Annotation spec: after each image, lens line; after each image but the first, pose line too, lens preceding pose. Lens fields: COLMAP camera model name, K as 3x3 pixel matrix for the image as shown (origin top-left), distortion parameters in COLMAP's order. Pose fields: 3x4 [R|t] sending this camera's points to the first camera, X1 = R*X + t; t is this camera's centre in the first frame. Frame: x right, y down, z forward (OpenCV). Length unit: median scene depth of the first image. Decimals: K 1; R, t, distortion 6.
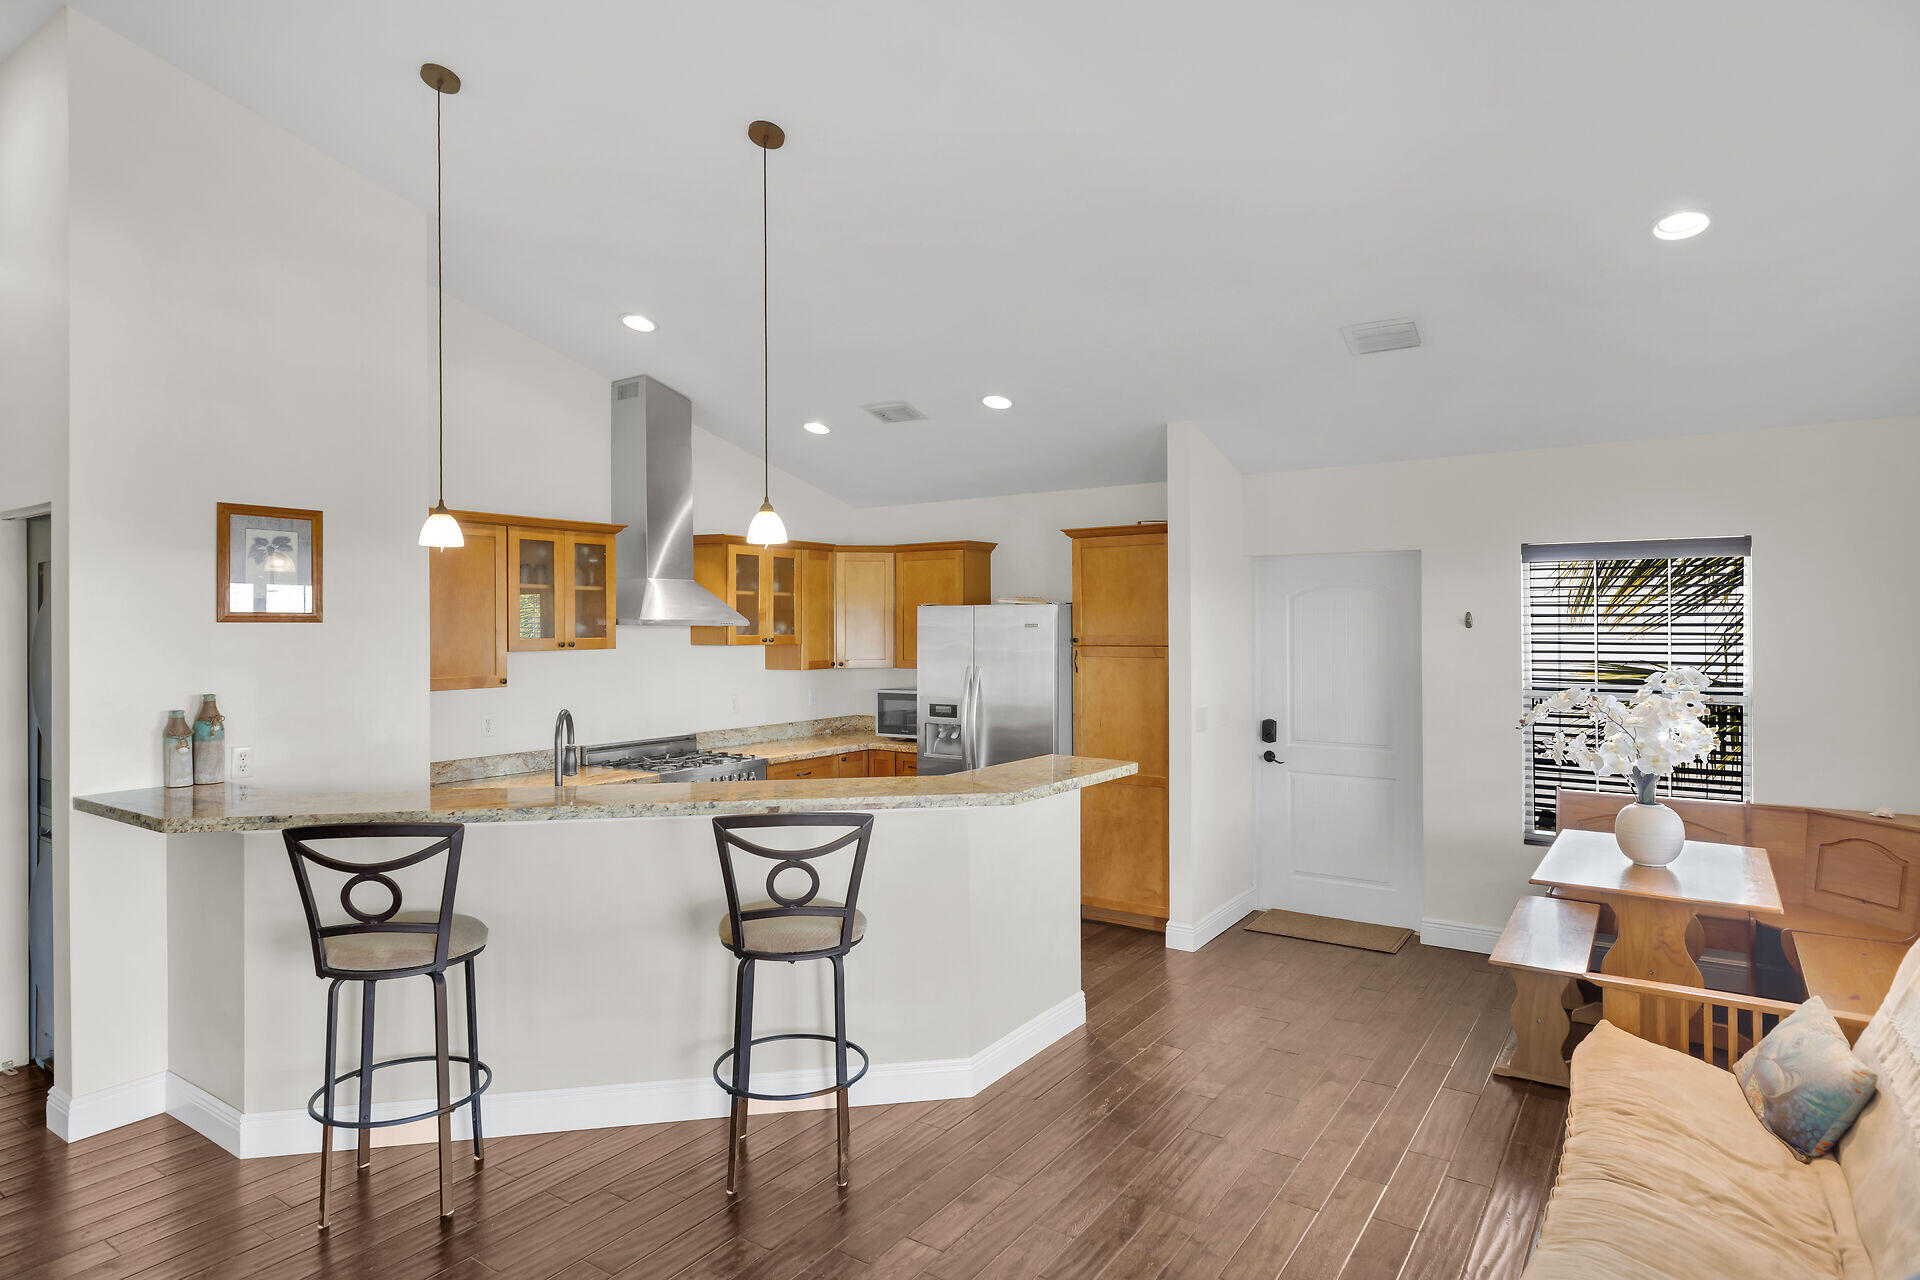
lens RADIAL K [[1030.1, 0, 968.3], [0, 1030.1, 641.2], [0, 0, 1]] dist [-0.000432, 0.001039]
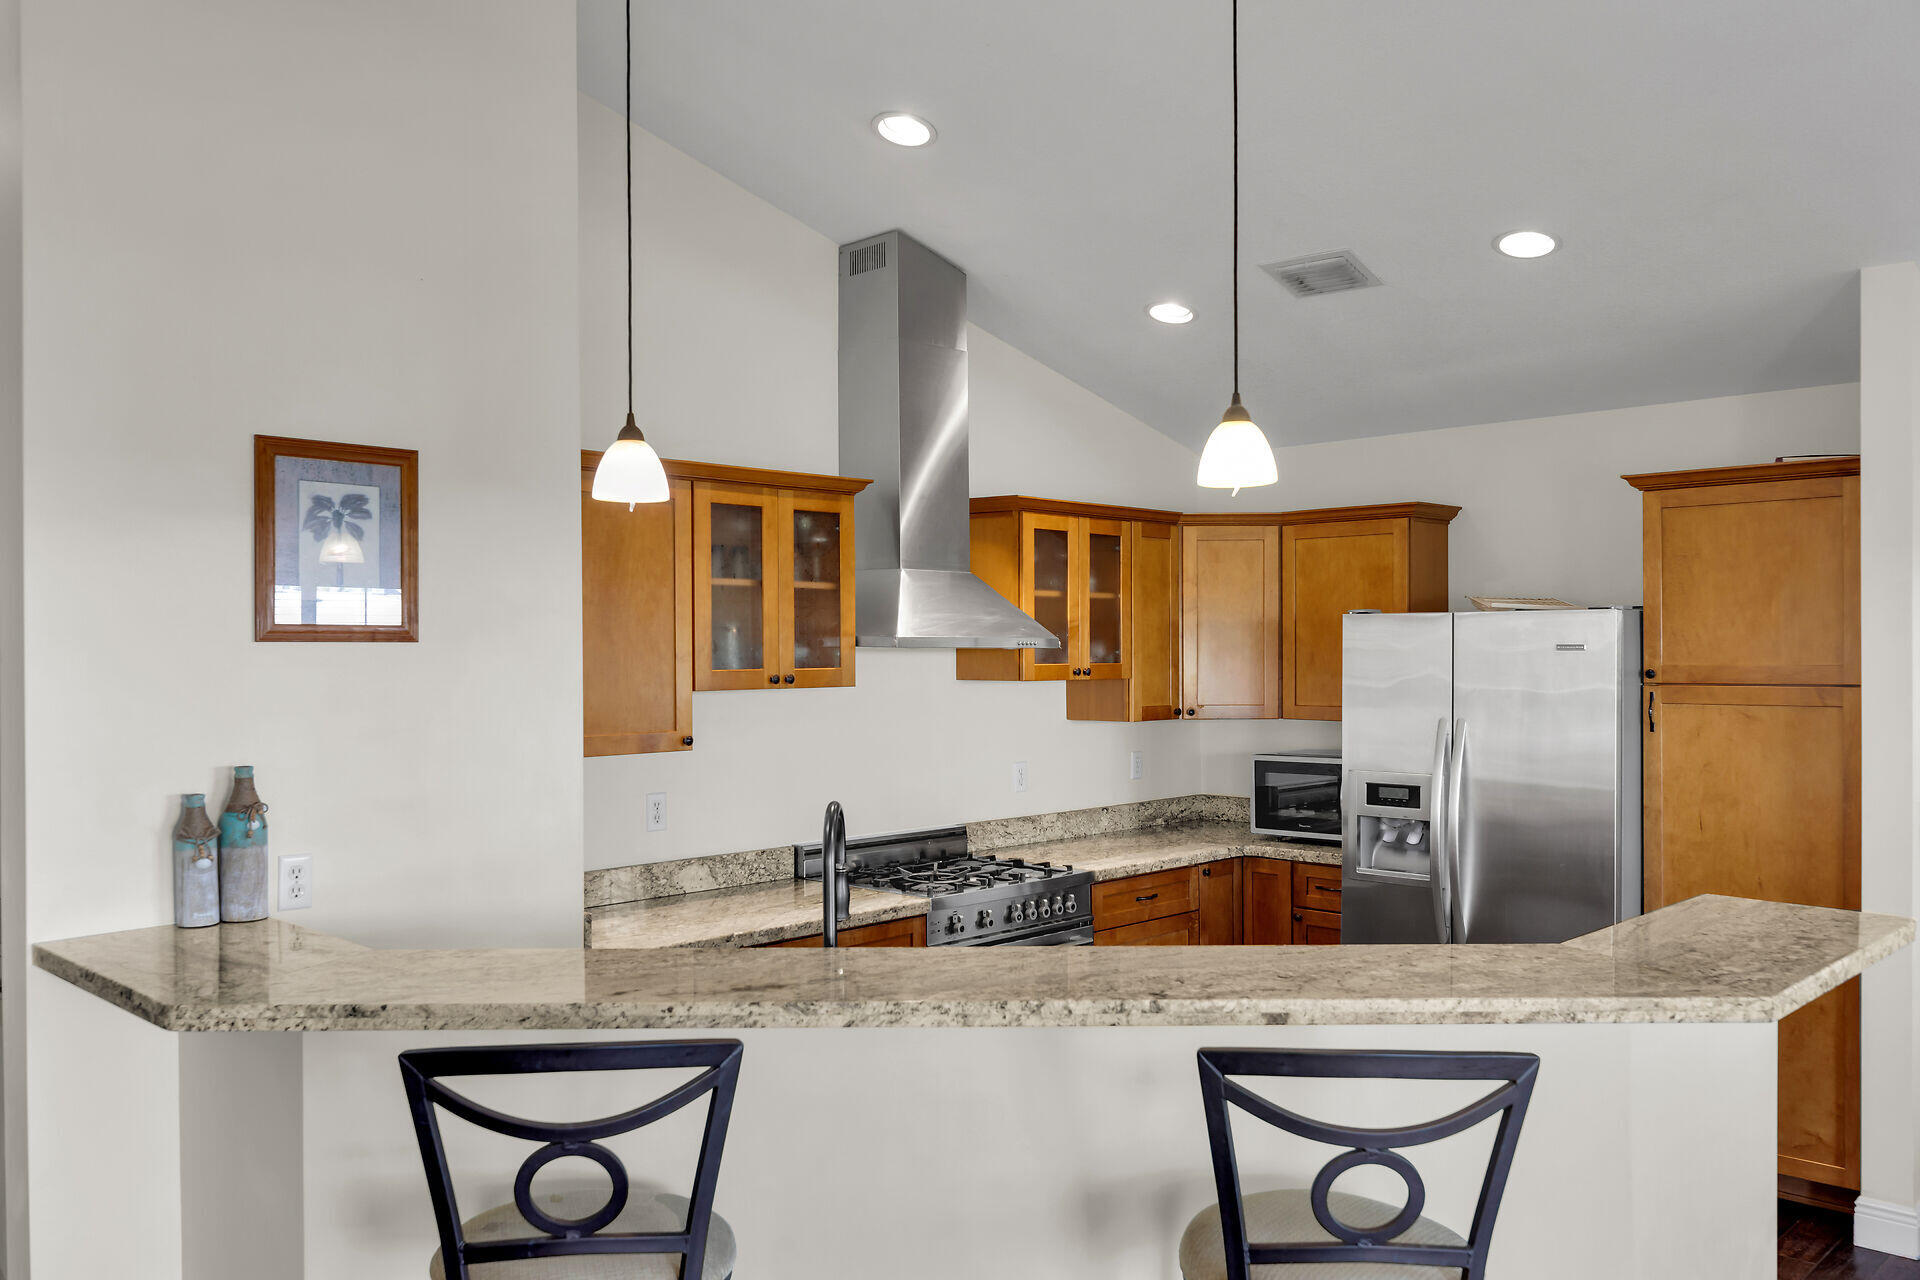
lens RADIAL K [[1487.4, 0, 1004.1], [0, 1487.4, 690.4], [0, 0, 1]] dist [-0.005835, -0.002294]
pose [[0.987208, 0.004343, -0.159378, -0.117815], [-0.002254, 0.999909, 0.013286, -0.001995], [0.159421, -0.012757, 0.987128, 0.158607]]
